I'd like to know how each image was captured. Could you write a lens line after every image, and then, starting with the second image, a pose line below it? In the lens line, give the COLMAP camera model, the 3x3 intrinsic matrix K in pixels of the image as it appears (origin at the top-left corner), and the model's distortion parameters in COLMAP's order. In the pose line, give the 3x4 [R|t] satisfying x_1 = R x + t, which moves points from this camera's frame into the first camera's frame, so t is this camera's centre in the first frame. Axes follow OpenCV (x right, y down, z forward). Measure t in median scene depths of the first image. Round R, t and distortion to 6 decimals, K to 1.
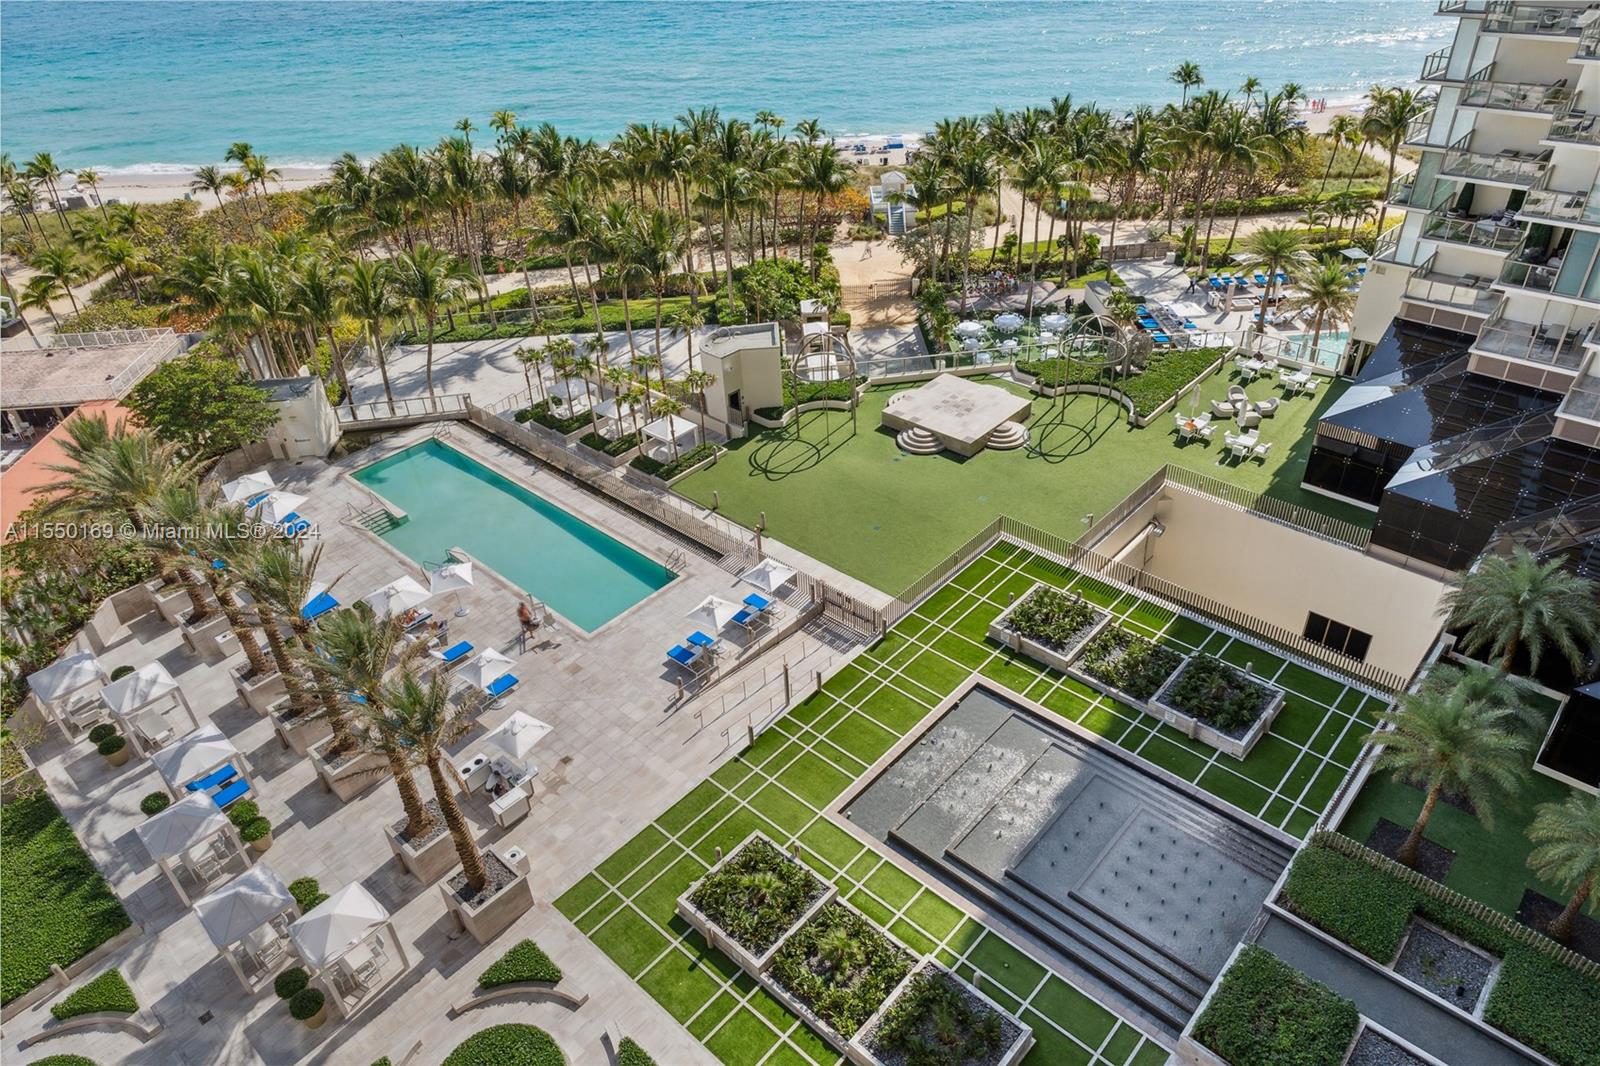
lens RADIAL K [[1059.0, 0, 803.0], [0, 1059.0, 516.0], [0, 0, 1]] dist [0.000671, -0.000122]
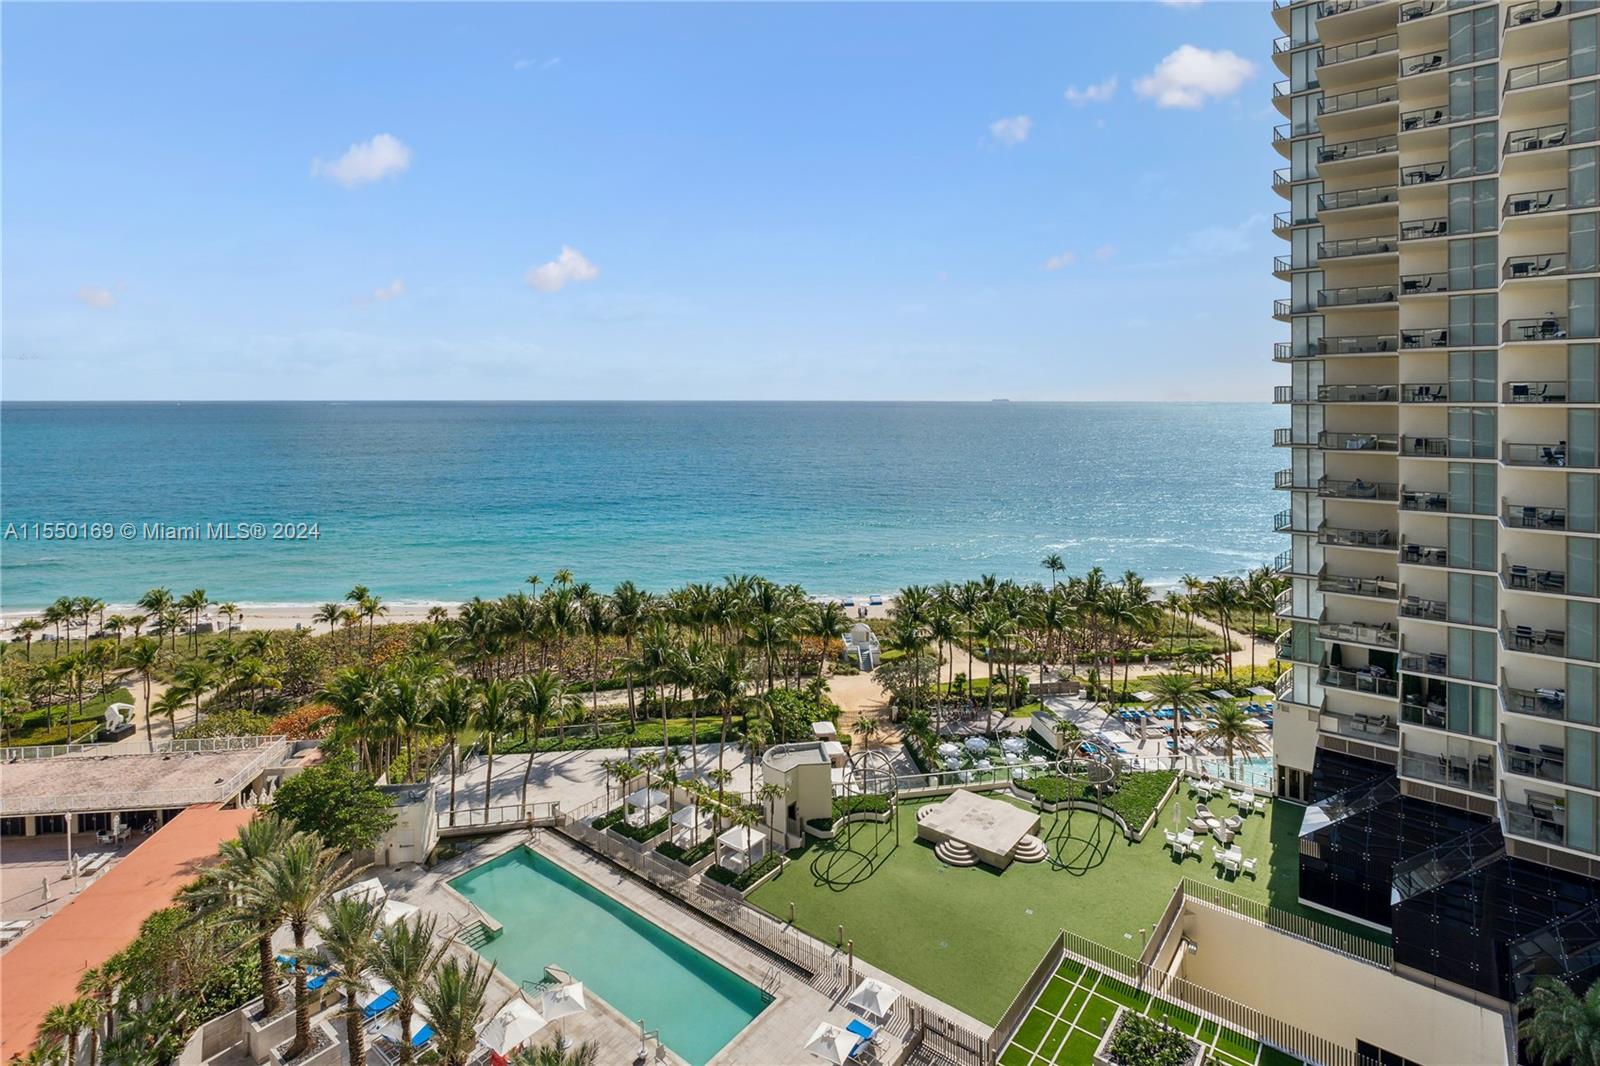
lens RADIAL K [[796.0, 0, 801.9], [0, 796.0, 402.0], [0, 0, 1]] dist [0.000960, -0.000147]
pose [[0.996728, 0.047964, 0.065064, -0.129630], [-0.004192, 0.834510, -0.550976, -0.001448], [-0.080724, 0.548900, 0.831981, 0.012256]]
